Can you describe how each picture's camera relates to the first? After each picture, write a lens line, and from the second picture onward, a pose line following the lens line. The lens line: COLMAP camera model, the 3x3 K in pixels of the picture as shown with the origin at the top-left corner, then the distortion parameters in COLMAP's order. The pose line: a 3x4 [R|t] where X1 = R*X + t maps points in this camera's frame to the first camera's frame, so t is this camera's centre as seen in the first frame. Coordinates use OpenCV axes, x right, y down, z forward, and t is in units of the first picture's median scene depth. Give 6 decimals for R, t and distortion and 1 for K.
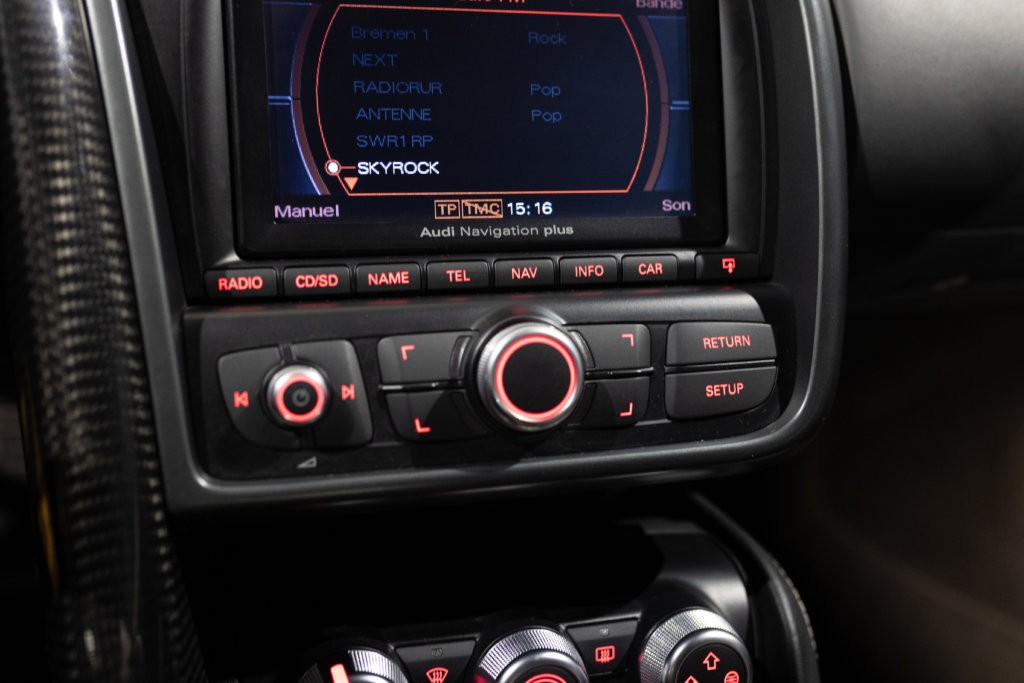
lens RADIAL K [[1010.4, 0, 512.0], [0, 1010.4, 341.5], [0, 0, 1]] dist [0.003303, -0.005233]
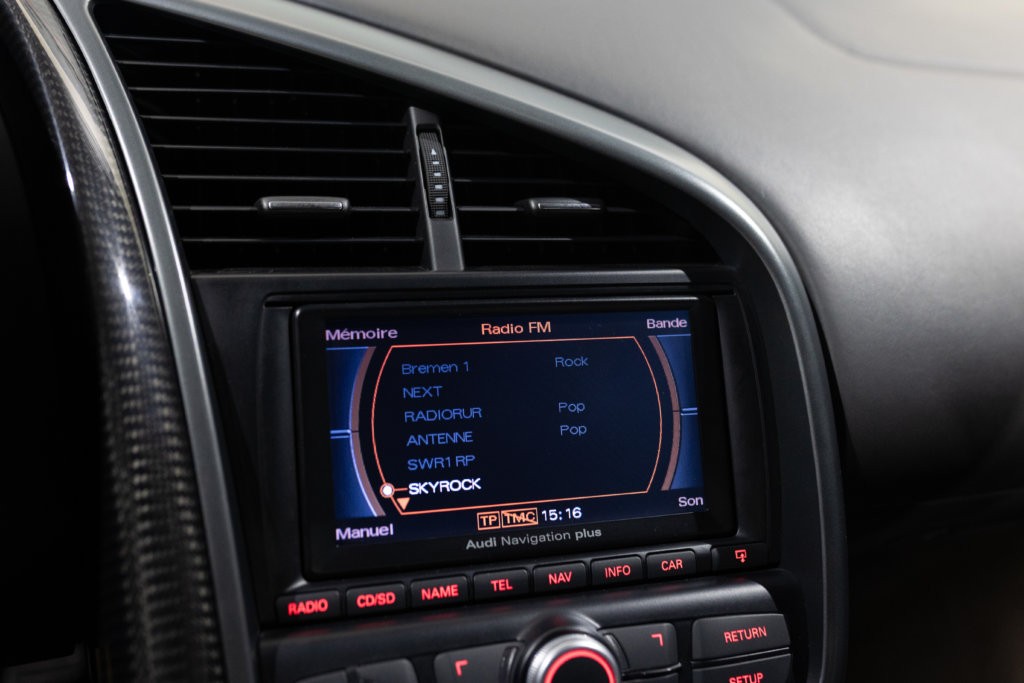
lens RADIAL K [[1010.4, 0, 512.0], [0, 1010.4, 341.5], [0, 0, 1]] dist [0.003303, -0.005233]
pose [[0.999245, -0.024561, 0.030086, -0.067705], [0.028376, 0.990610, -0.133741, -0.178280], [-0.026519, 0.134494, 0.990560, -0.128494]]
